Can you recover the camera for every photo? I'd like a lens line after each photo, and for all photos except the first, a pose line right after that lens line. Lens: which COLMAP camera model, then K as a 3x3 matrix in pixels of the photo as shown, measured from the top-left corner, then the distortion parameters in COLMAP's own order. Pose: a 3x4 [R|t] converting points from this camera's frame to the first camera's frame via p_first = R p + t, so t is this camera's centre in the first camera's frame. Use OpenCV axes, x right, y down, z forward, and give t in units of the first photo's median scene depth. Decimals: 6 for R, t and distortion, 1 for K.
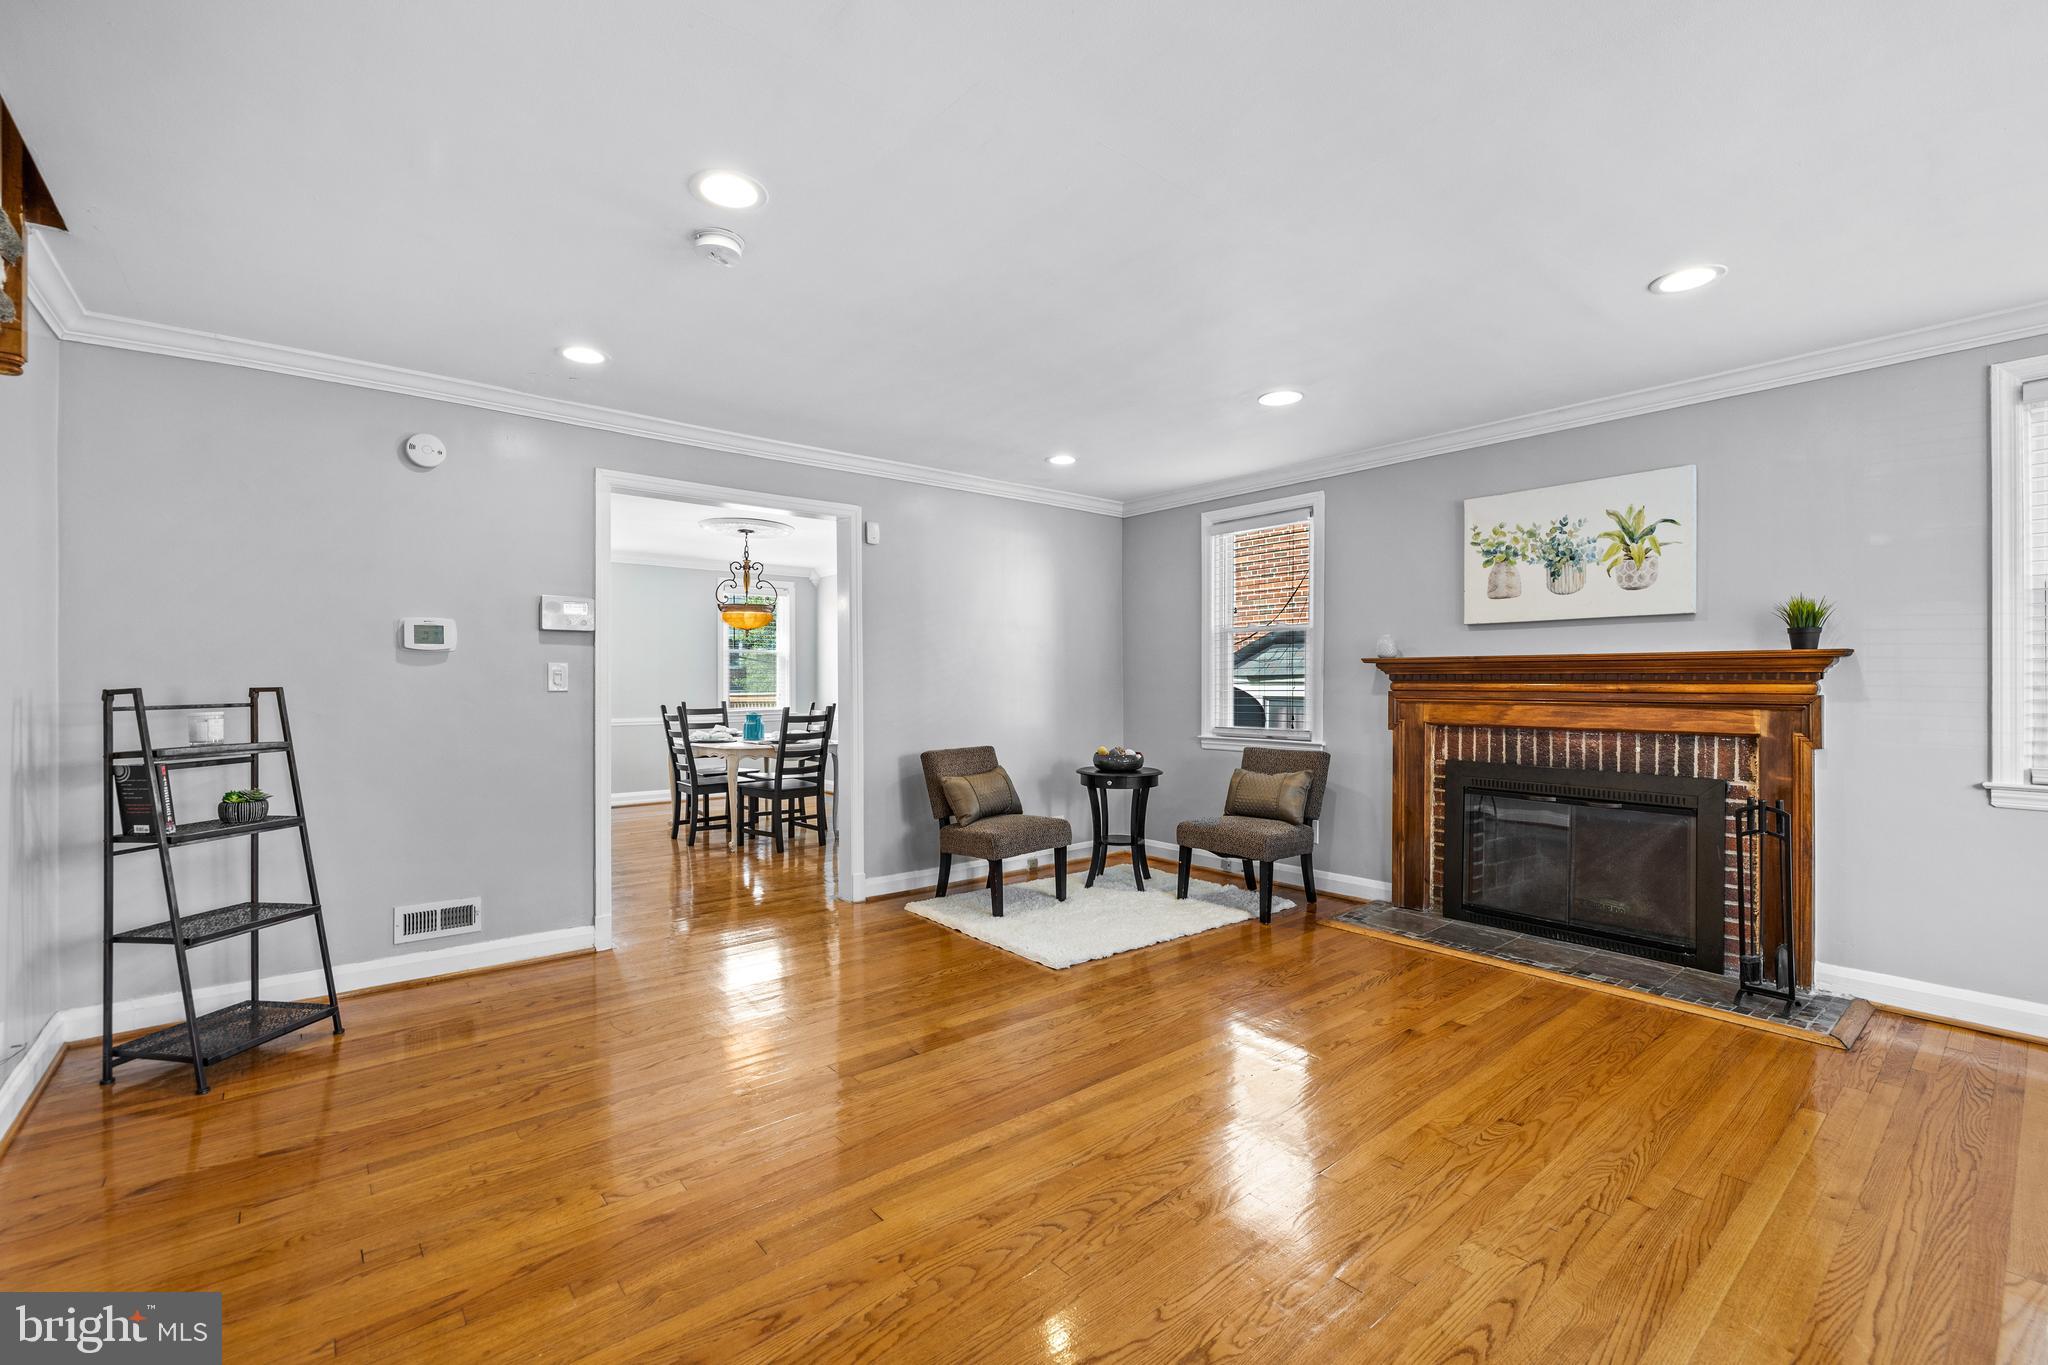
lens RADIAL K [[879.5, 0, 1022.2], [0, 879.5, 677.6], [0, 0, 1]] dist [0.002928, 0.000263]
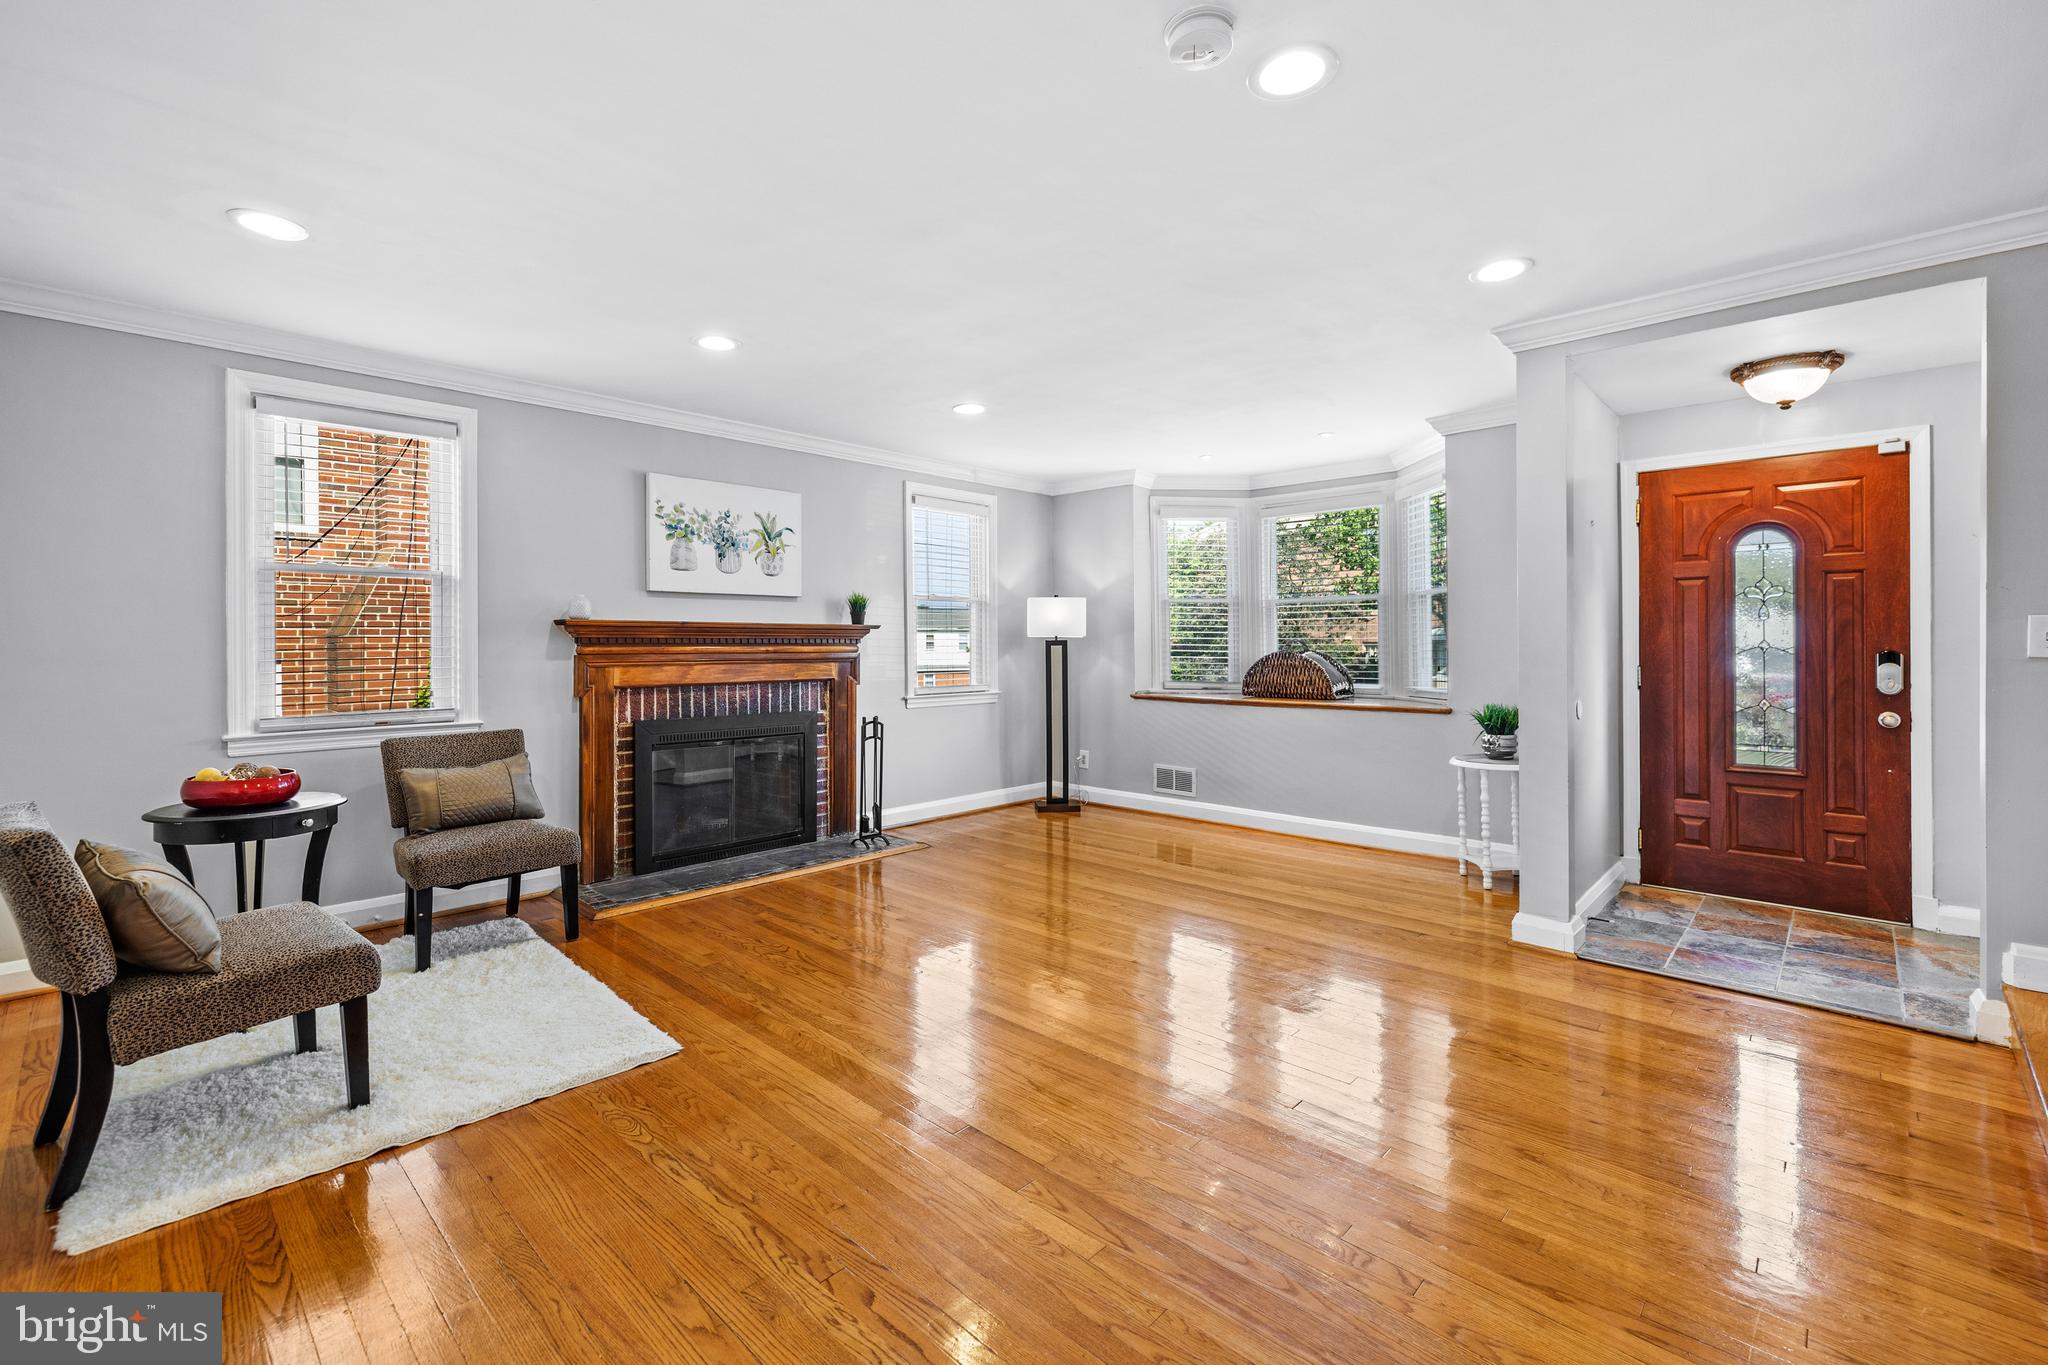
lens RADIAL K [[879.5, 0, 997.3], [0, 879.5, 643.4], [0, 0, 1]] dist [0.002928, 0.000263]
pose [[-0.104168, 0.002174, 0.994557, -0.659717], [-0.001913, 0.999995, -0.002386, 0.004958], [-0.994558, -0.002151, -0.104164, 0.784410]]
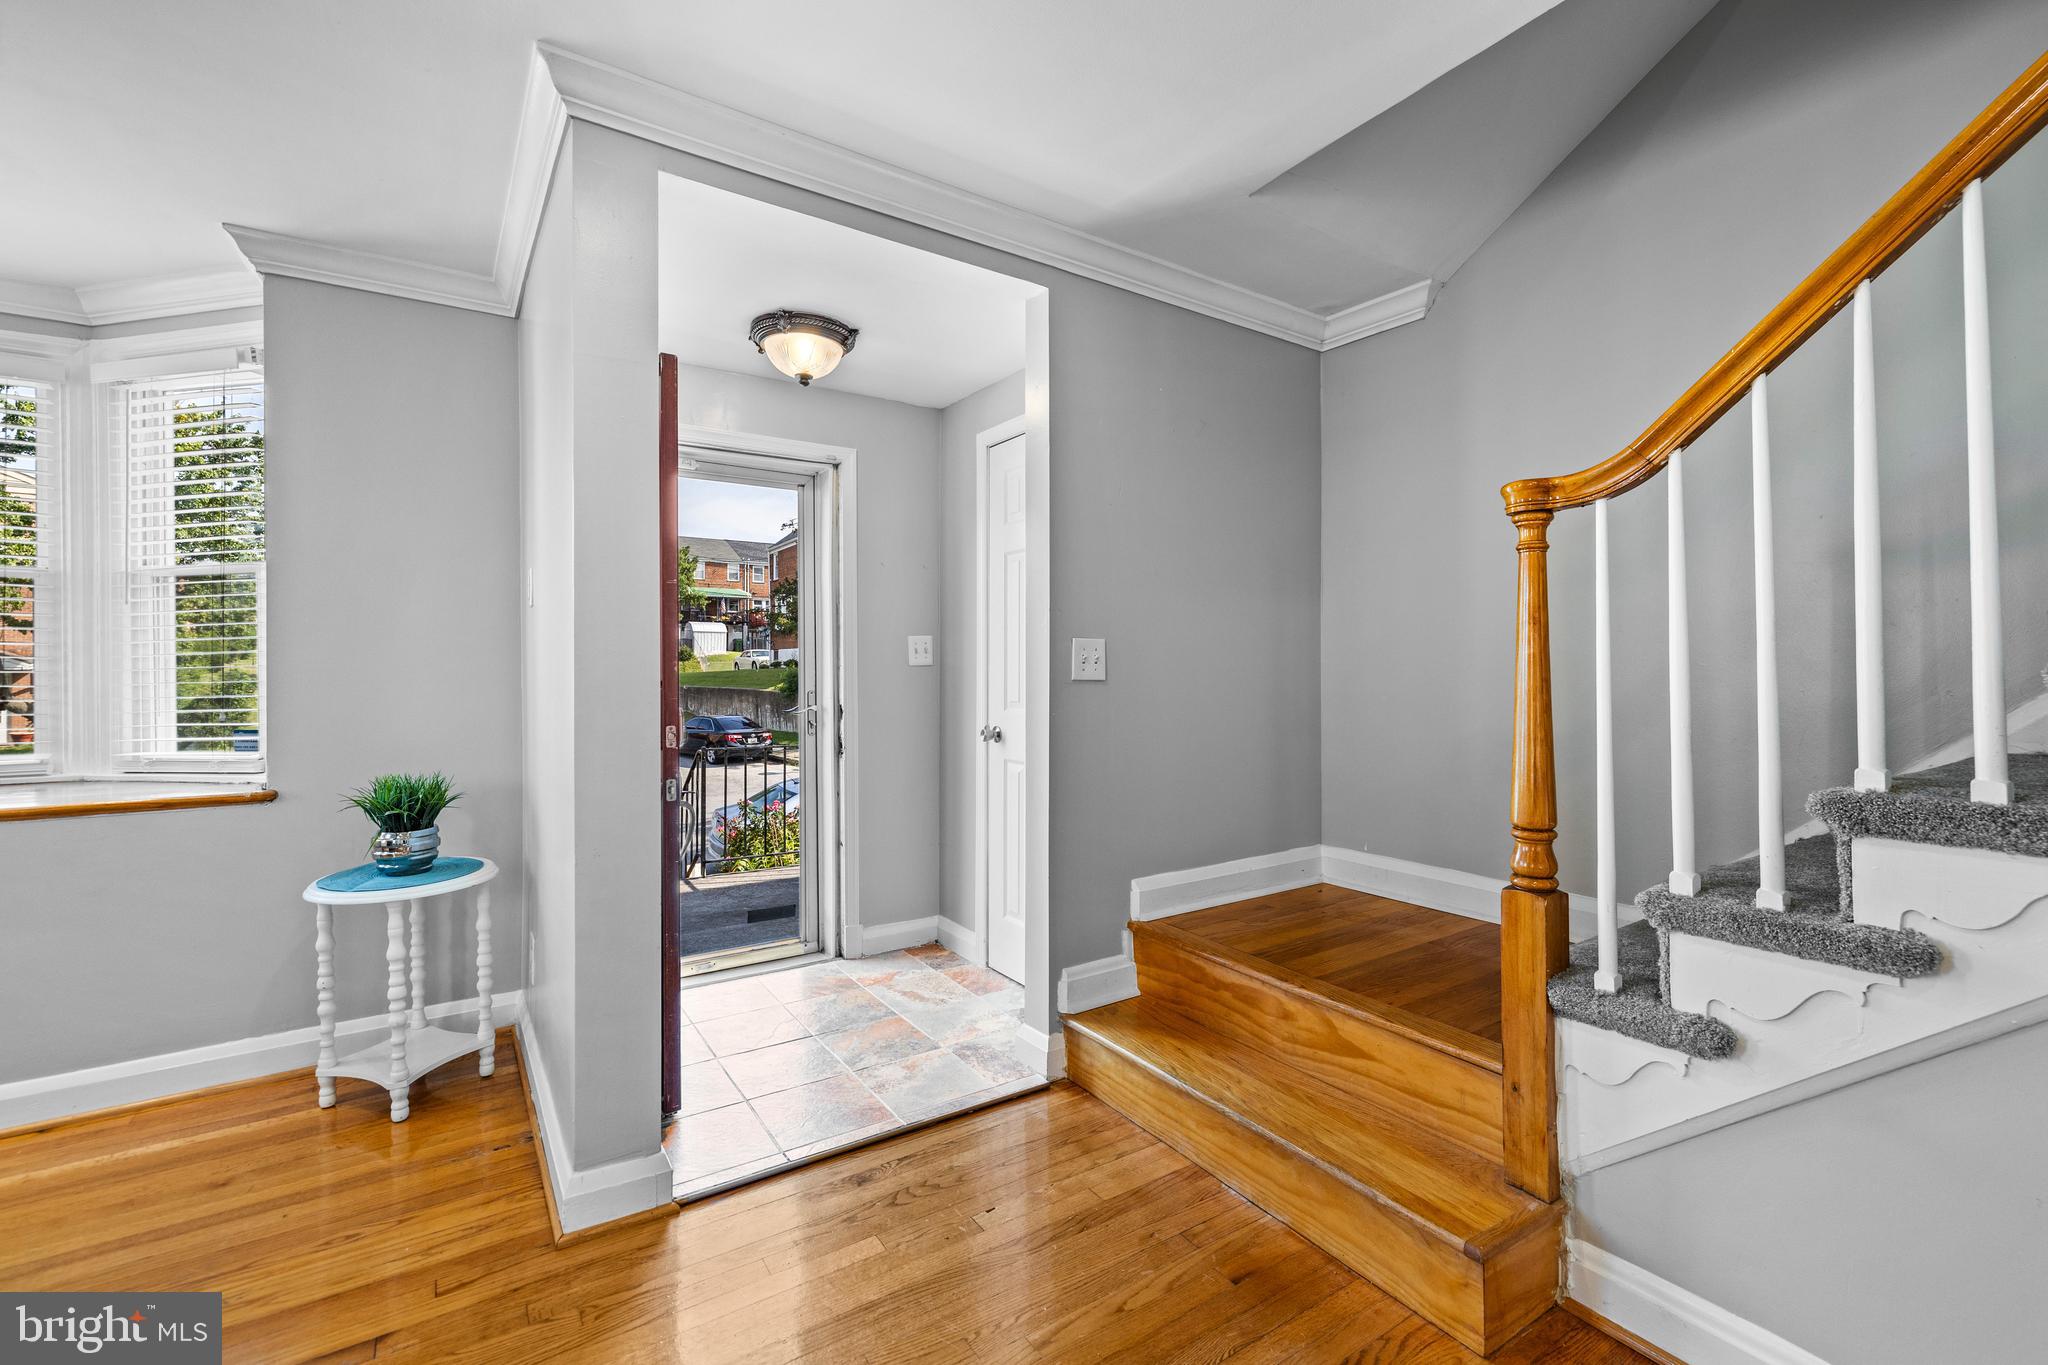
lens RADIAL K [[879.5, 0, 1010.3], [0, 879.5, 662.1], [0, 0, 1]] dist [0.002928, 0.000263]
pose [[-0.993377, 0.007450, 0.114660, -0.106807], [0.005575, 0.999846, -0.016662, 0.010168], [-0.114766, -0.015913, -0.993265, 0.608753]]
